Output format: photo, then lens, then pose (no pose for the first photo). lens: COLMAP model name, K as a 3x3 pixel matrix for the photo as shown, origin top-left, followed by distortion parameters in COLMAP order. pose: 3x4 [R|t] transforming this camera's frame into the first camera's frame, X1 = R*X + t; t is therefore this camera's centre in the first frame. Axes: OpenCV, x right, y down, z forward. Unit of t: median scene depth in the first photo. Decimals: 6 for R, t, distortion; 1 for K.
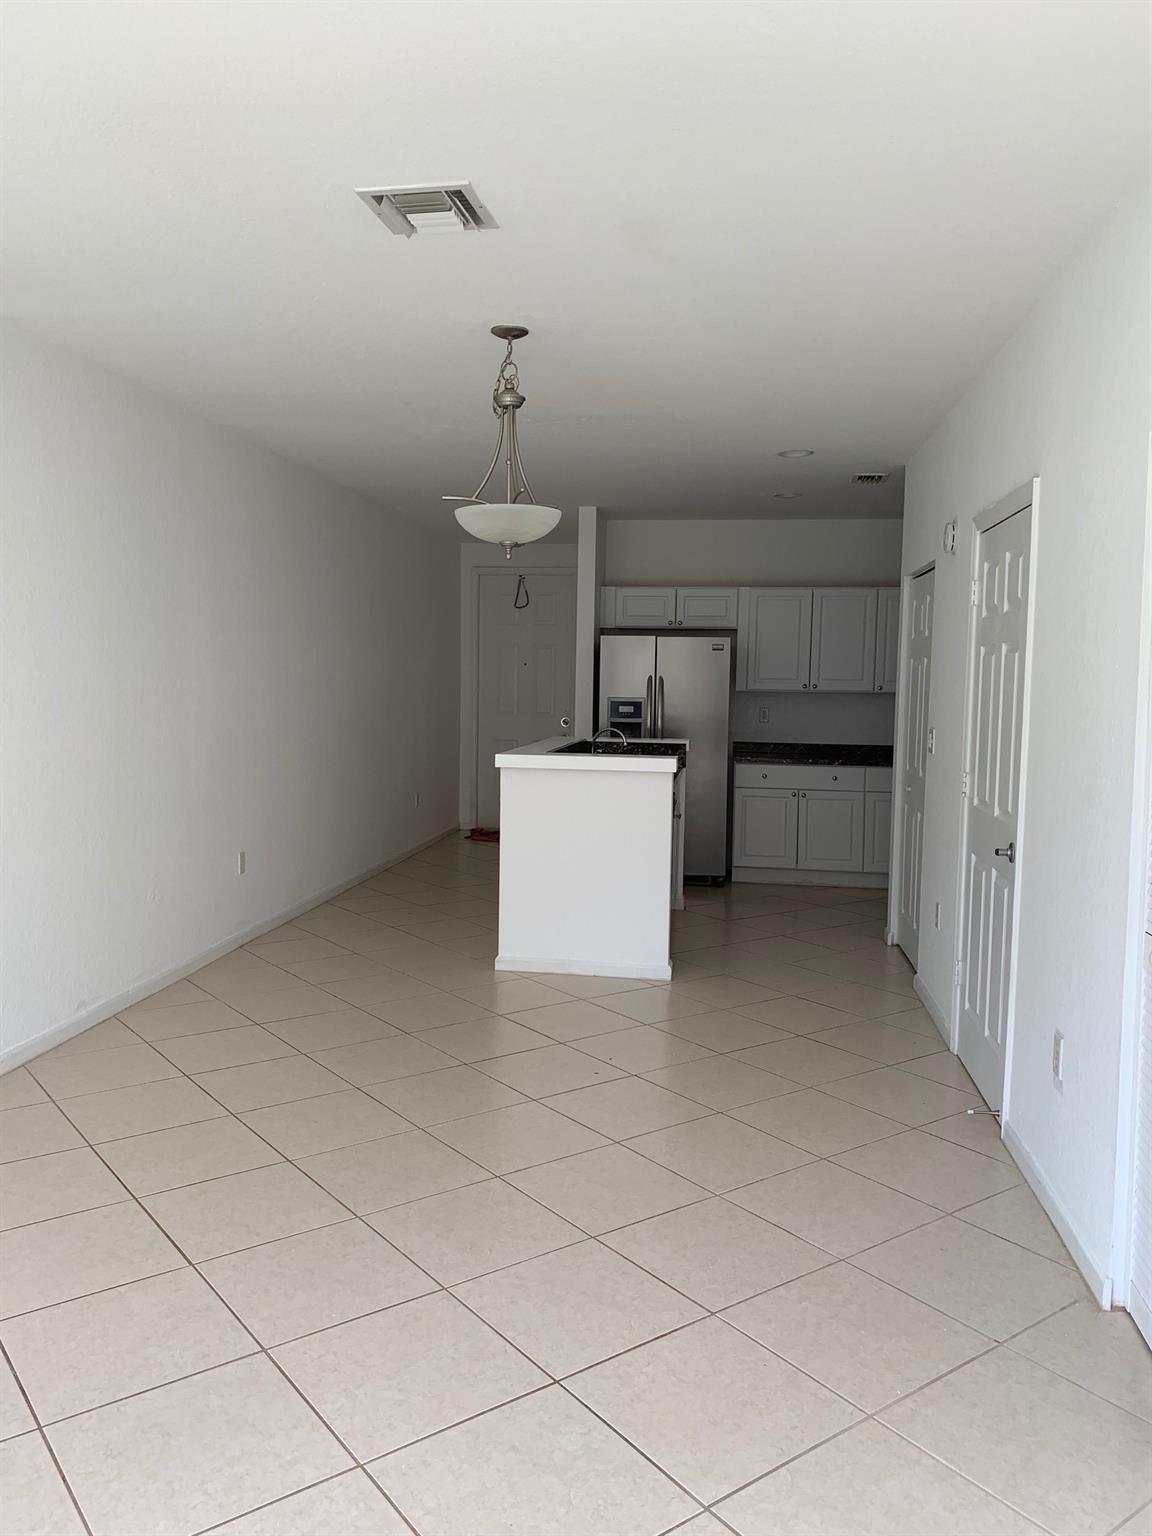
lens RADIAL K [[1166.1, 0, 580.5], [0, 1166.1, 760.0], [0, 0, 1]] dist [0.049434, -0.057893]
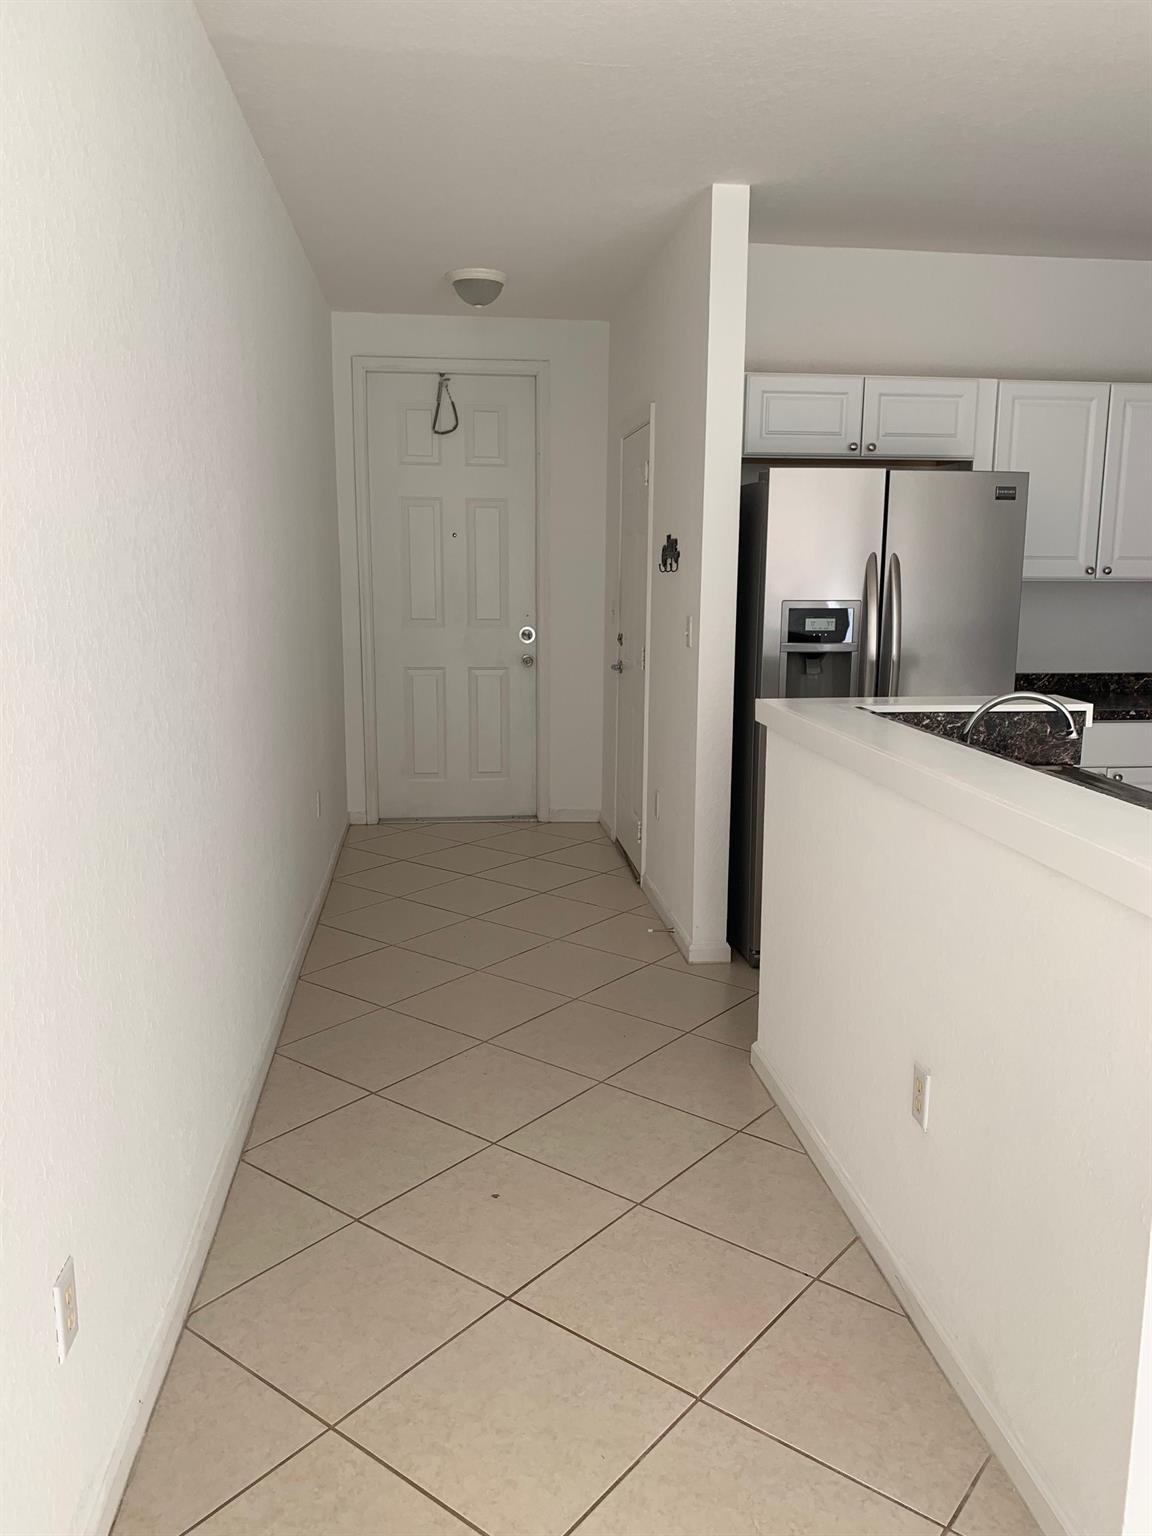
lens RADIAL K [[1166.1, 0, 580.5], [0, 1166.1, 760.0], [0, 0, 1]] dist [0.049434, -0.057893]
pose [[0.967798, -0.051635, 0.246375, -0.173988], [0.024849, 0.993552, 0.110617, -0.042226], [-0.250498, -0.100933, 0.962841, 0.529963]]
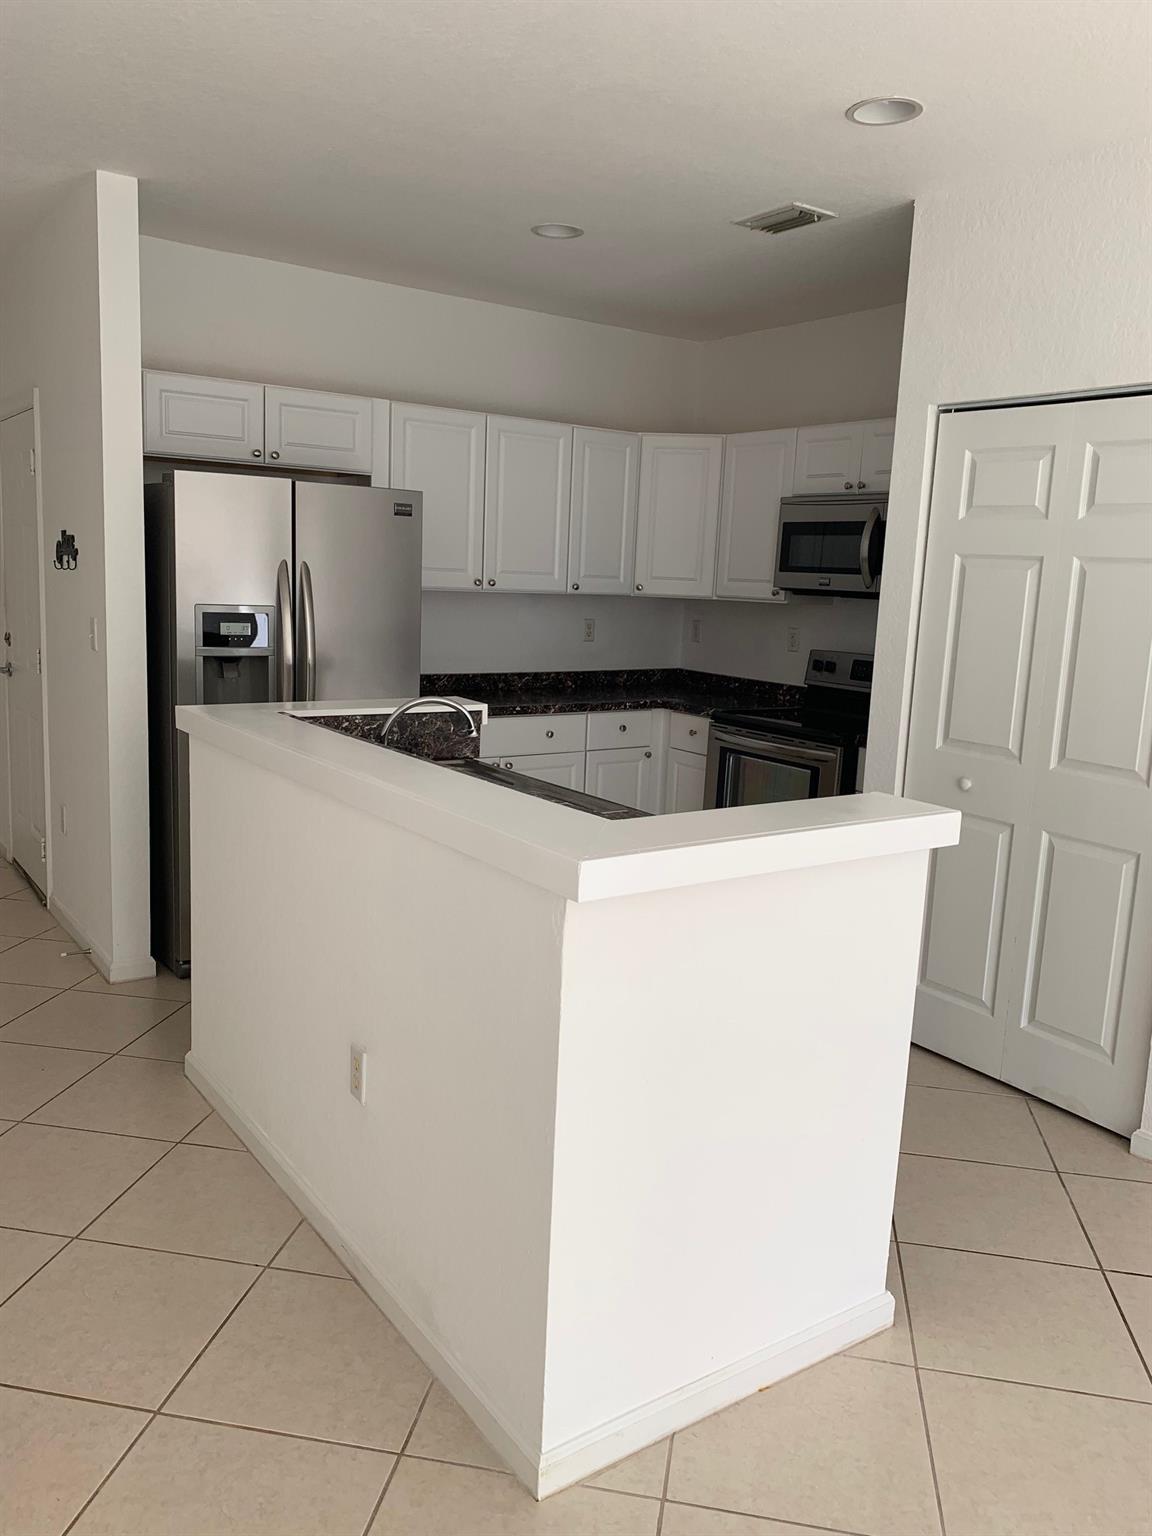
lens RADIAL K [[1166.1, 0, 580.5], [0, 1166.1, 760.0], [0, 0, 1]] dist [0.049434, -0.057893]
pose [[0.733530, -0.093610, 0.673180, -0.183139], [0.013633, 0.992297, 0.123131, -0.045685], [-0.679521, -0.081143, 0.729155, 0.519900]]
